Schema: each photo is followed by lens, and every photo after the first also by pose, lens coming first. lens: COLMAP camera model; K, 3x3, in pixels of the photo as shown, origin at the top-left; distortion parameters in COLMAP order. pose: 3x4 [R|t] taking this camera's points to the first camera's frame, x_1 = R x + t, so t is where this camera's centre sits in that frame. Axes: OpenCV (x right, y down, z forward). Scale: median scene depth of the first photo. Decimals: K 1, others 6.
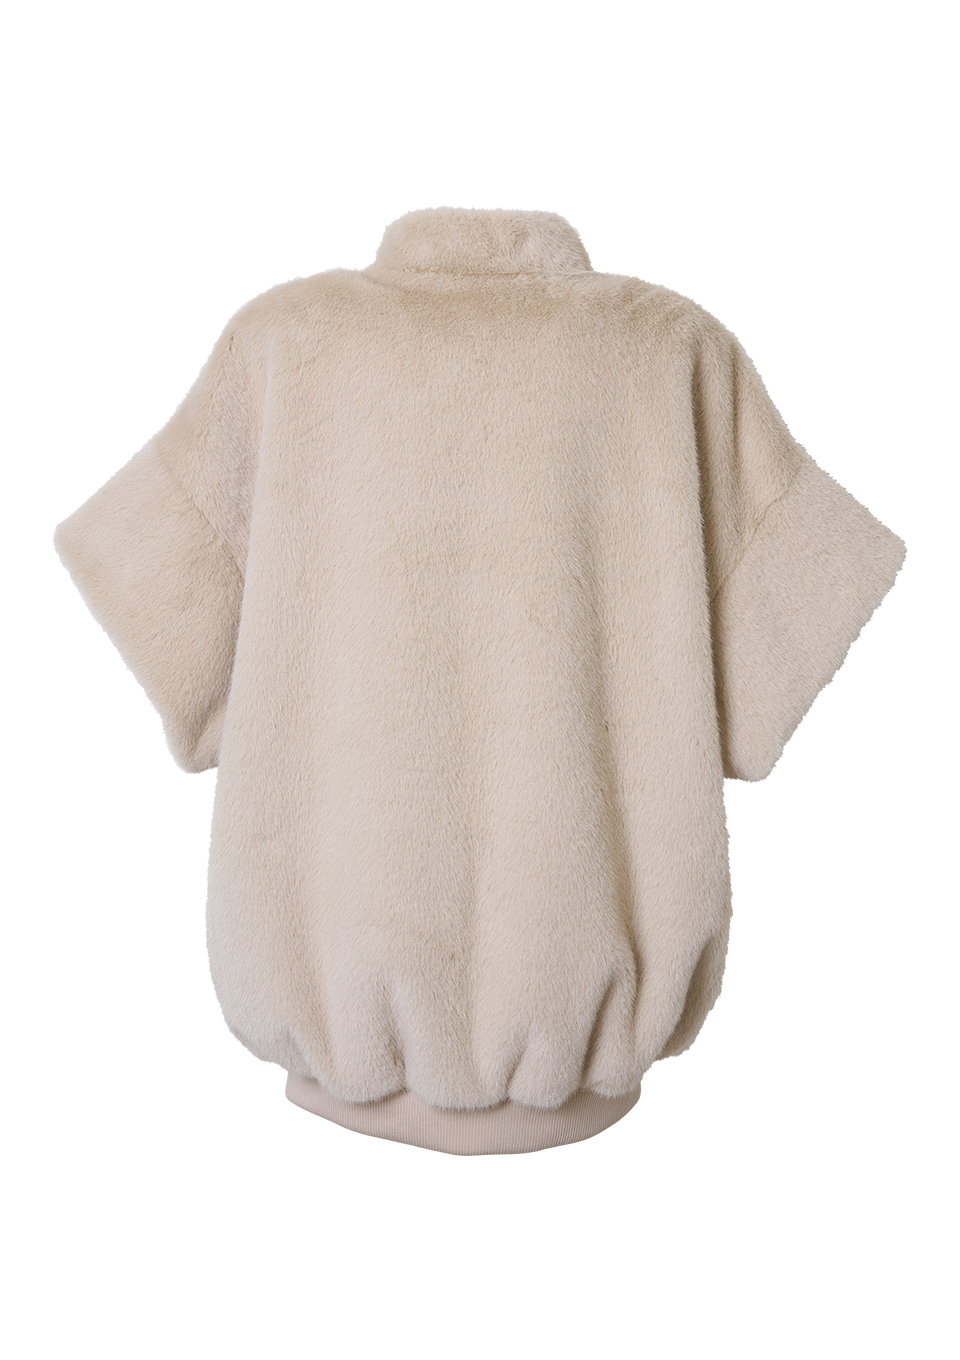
lens RADIAL K [[3001.3, 0, 480.1], [0, 3001.3, 678.6], [0, 0, 1]] dist [-0.004574, 0.000000]
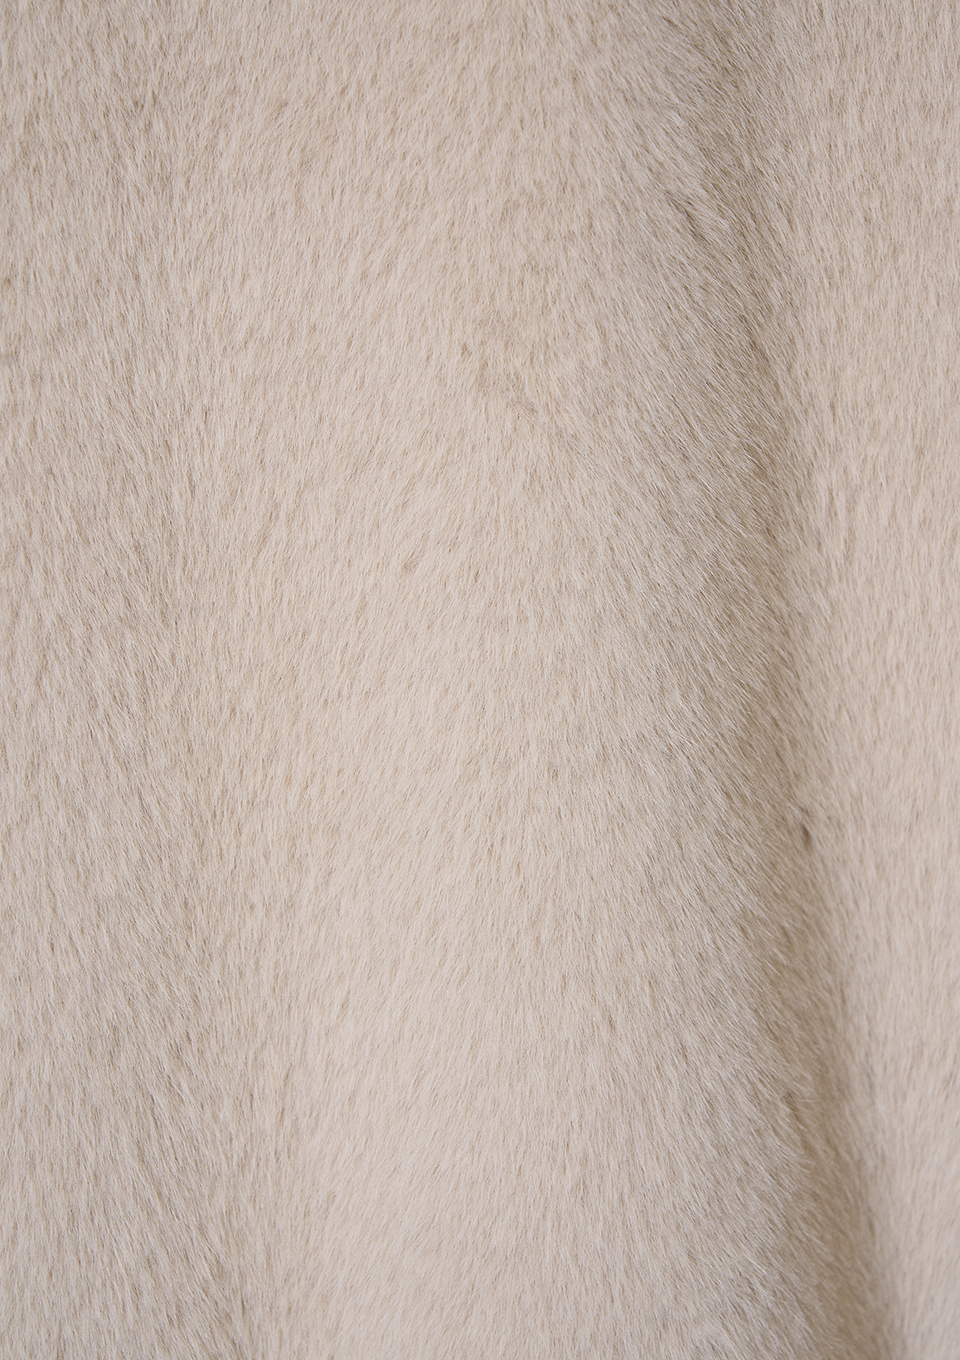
lens RADIAL K [[4262.9, 0, 479.0], [0, 4262.9, 681.3], [0, 0, 1]] dist [-0.110743, 0.000000]
pose [[0.999731, -0.013313, 0.018982, 0.009968], [0.012310, 0.998571, 0.051998, -0.014000], [-0.019647, -0.051751, 0.998467, 0.671157]]
